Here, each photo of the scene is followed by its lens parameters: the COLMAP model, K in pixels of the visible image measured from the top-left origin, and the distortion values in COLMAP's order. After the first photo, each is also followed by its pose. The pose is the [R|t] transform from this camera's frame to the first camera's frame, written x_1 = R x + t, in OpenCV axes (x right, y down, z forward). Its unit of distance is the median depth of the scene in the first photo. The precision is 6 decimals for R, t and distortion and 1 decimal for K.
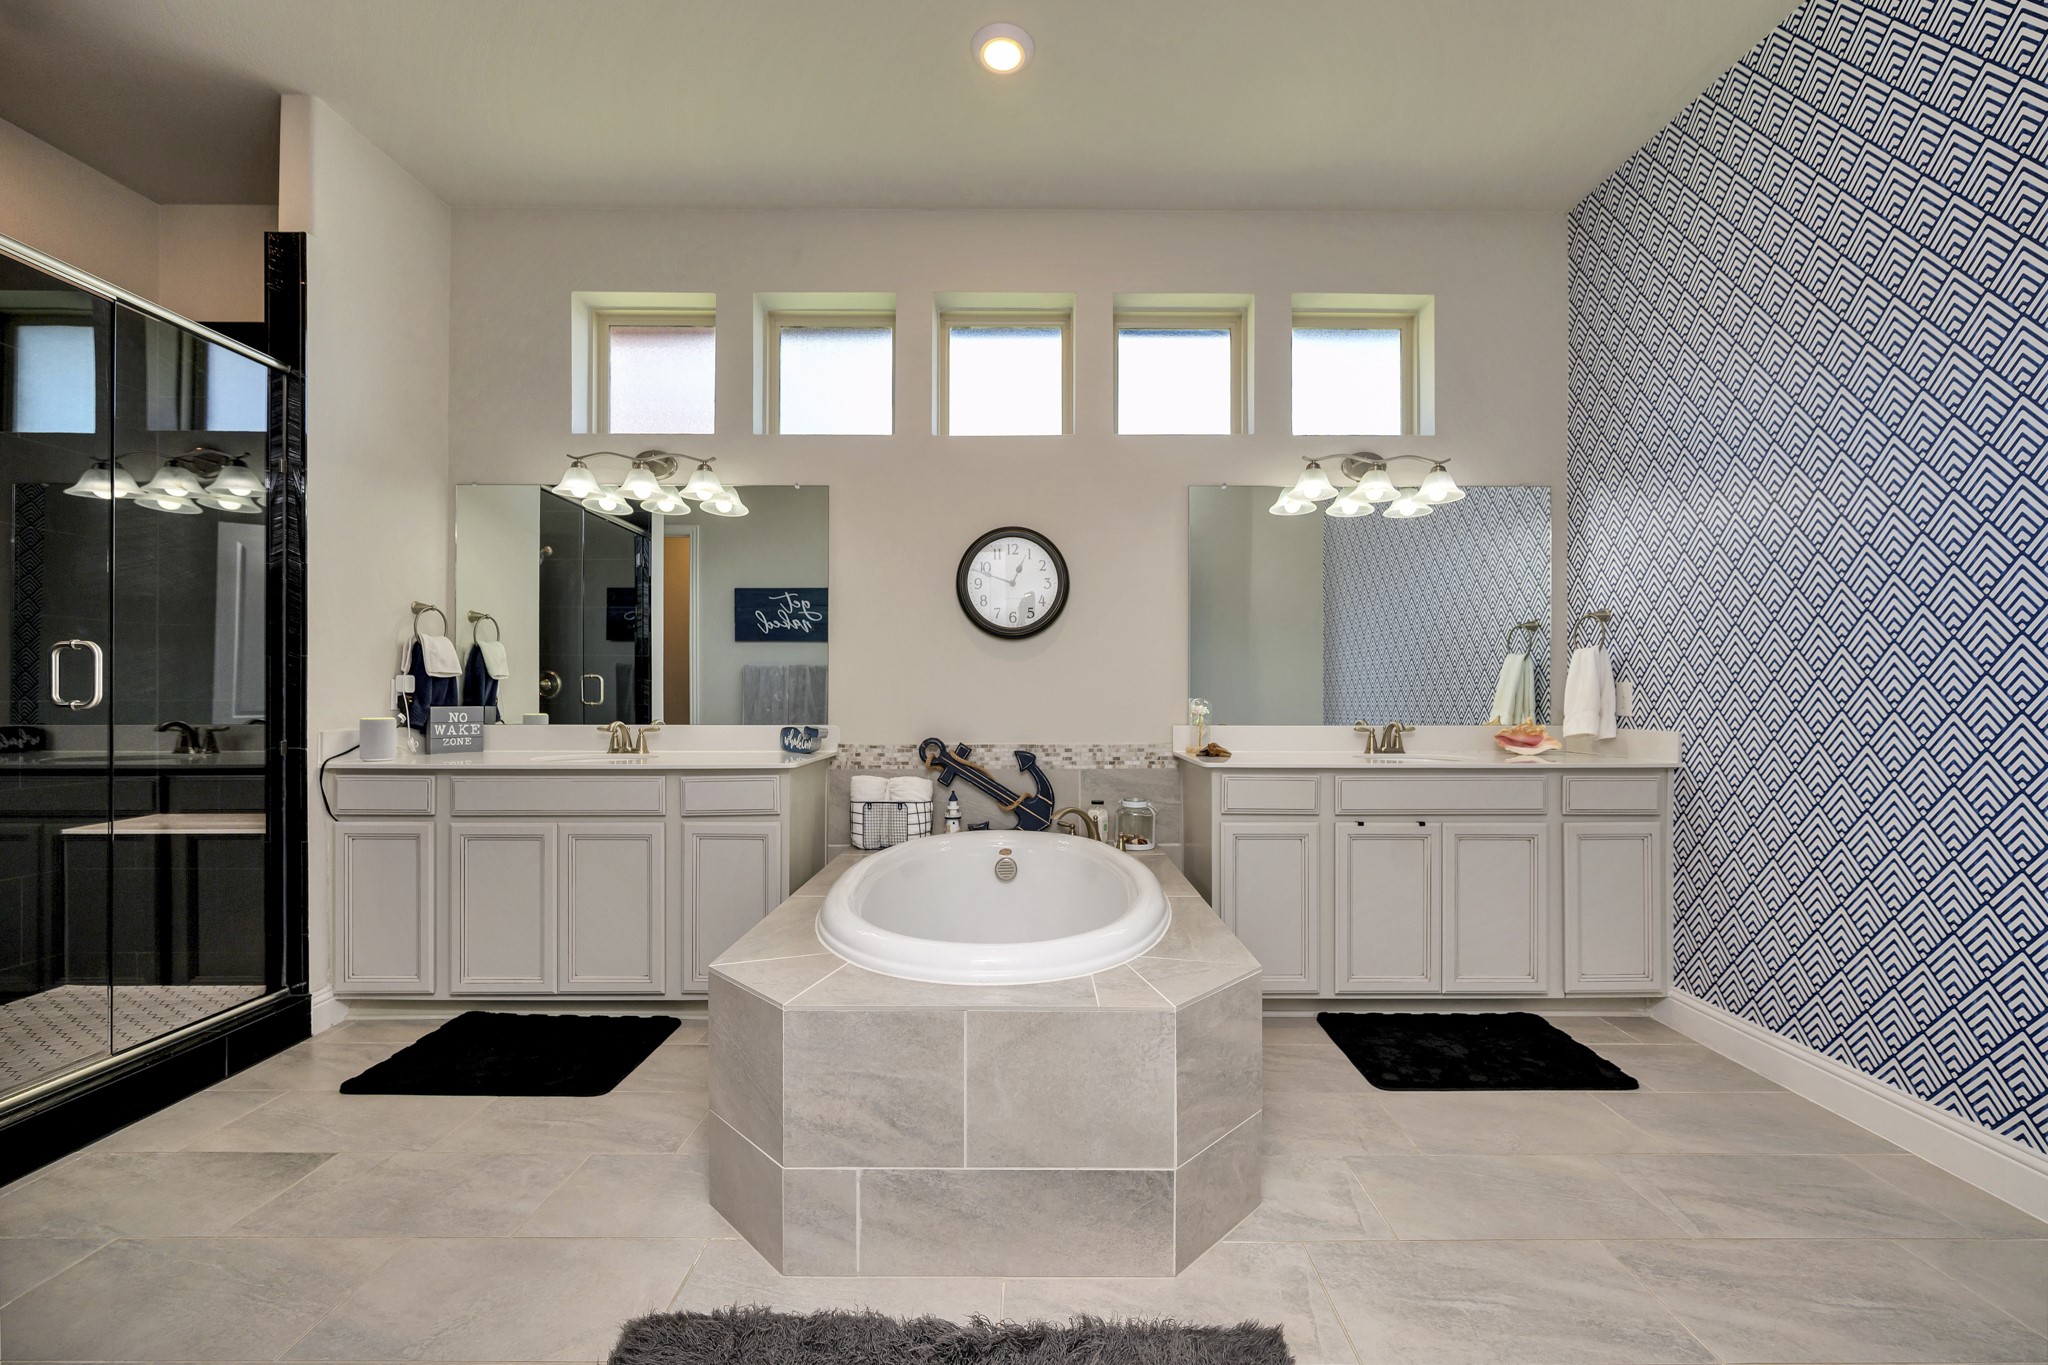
lens RADIAL K [[806.3, 0, 1024.0], [0, 806.3, 682.5], [0, 0, 1]] dist [-0.000425, -0.000255]
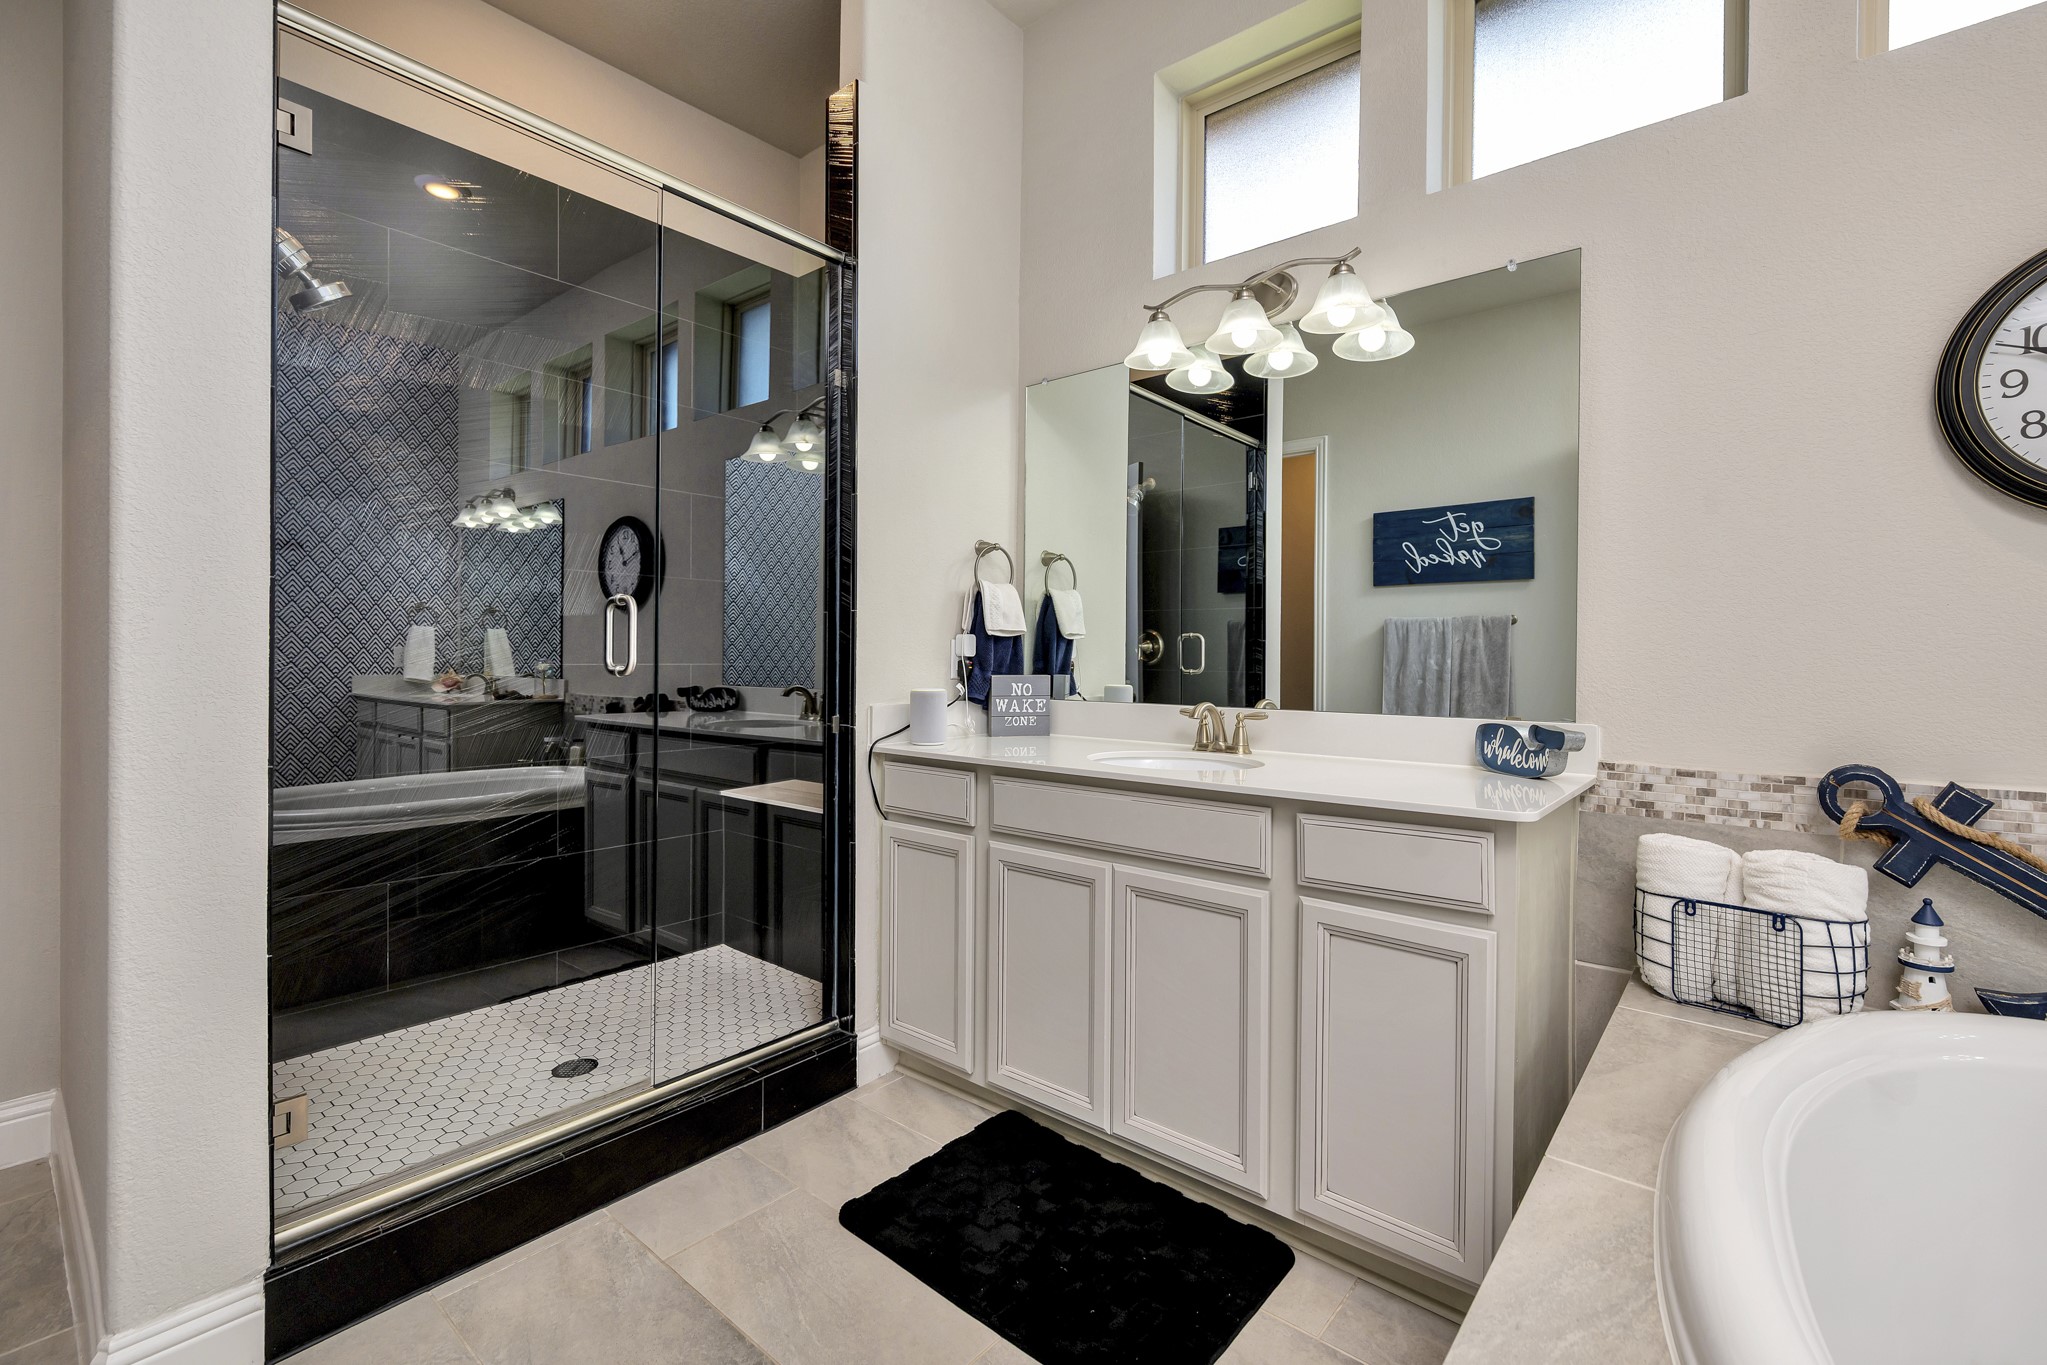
lens RADIAL K [[866.8, 0, 1081.1], [0, 866.8, 694.0], [0, 0, 1]] dist [-0.001387, -0.000085]
pose [[0.793272, 0.027913, -0.608227, -0.163222], [0.005771, 0.998559, 0.053353, 0.004361], [0.608840, -0.045834, 0.791968, 0.393010]]
